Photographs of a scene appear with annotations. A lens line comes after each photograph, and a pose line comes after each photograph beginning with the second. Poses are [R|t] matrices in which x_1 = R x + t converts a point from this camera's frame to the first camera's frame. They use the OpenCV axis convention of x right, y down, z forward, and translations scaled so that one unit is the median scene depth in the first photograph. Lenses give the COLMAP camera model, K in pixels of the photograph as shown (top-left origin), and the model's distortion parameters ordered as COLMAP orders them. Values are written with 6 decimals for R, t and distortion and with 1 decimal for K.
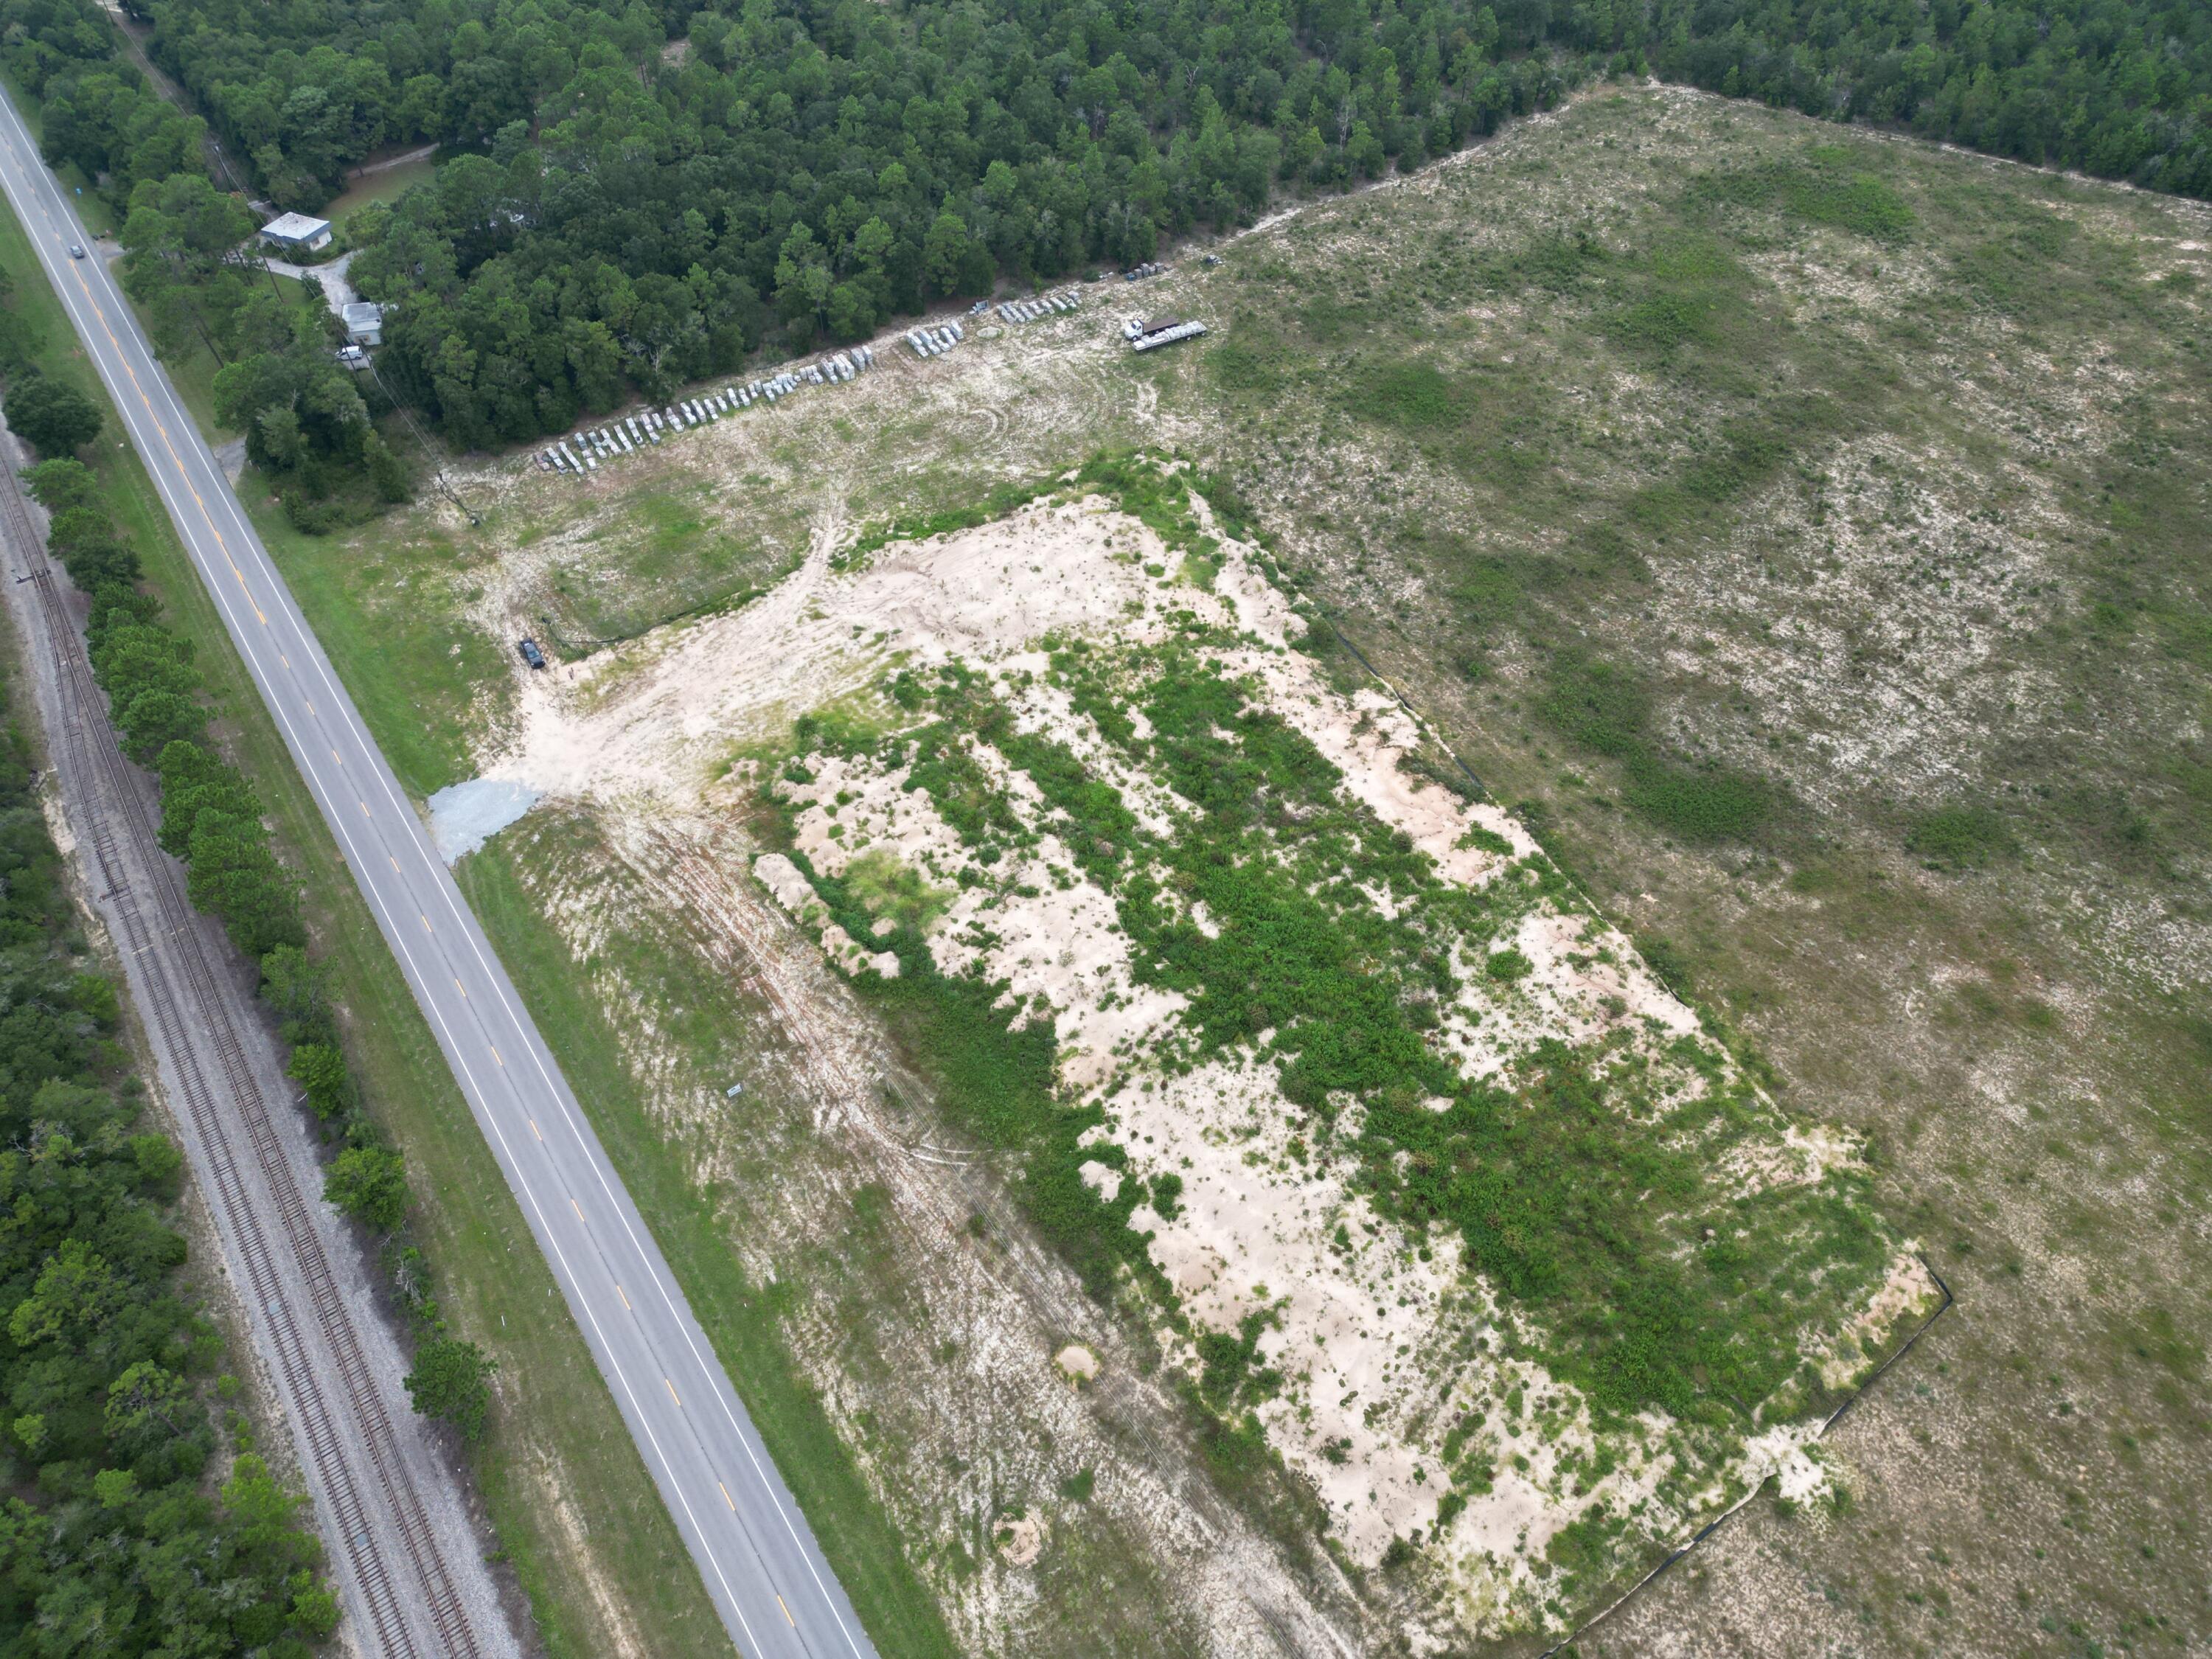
lens RADIAL K [[1545.1, 0, 1101.1], [0, 1545.1, 825.8], [0, 0, 1]] dist [0.087120, -0.090941]
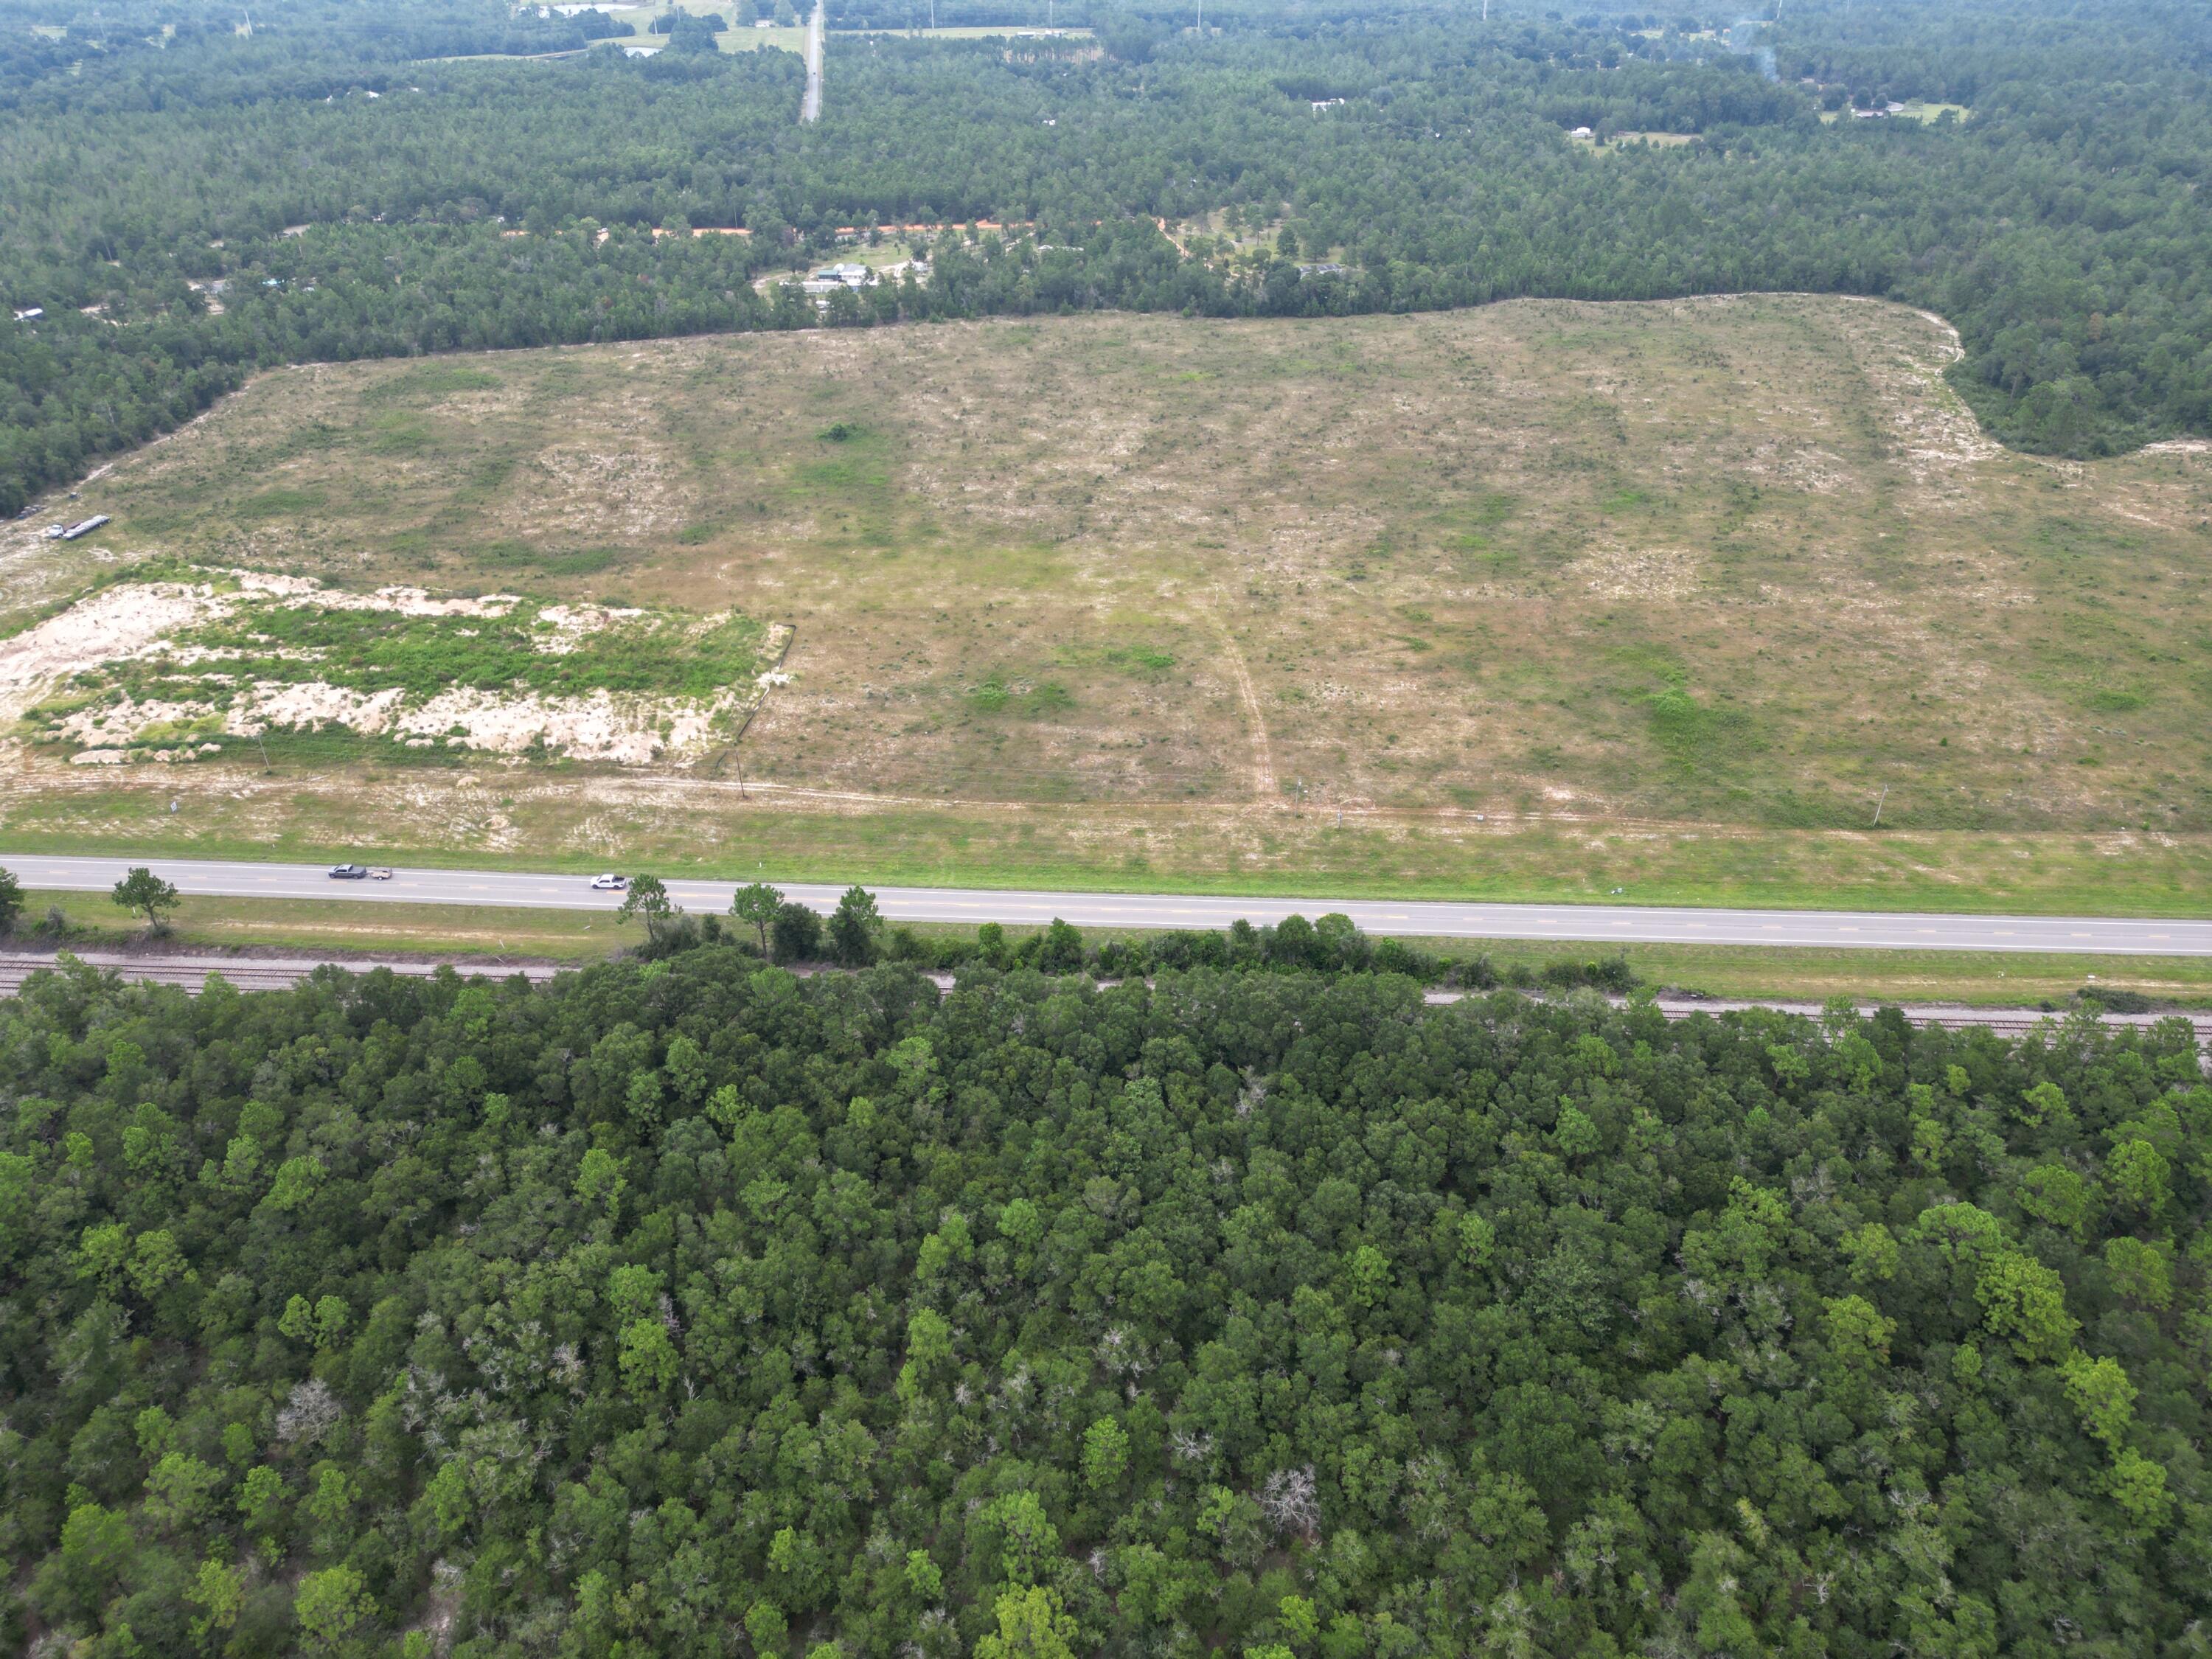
lens RADIAL K [[1545.1, 0, 1101.1], [0, 1545.1, 825.8], [0, 0, 1]] dist [0.087120, -0.090941]
pose [[0.615989, -0.402636, 0.677084, -0.693325], [0.578247, 0.814804, -0.041538, 0.742449], [-0.534965, 0.417109, 0.734733, -0.645109]]
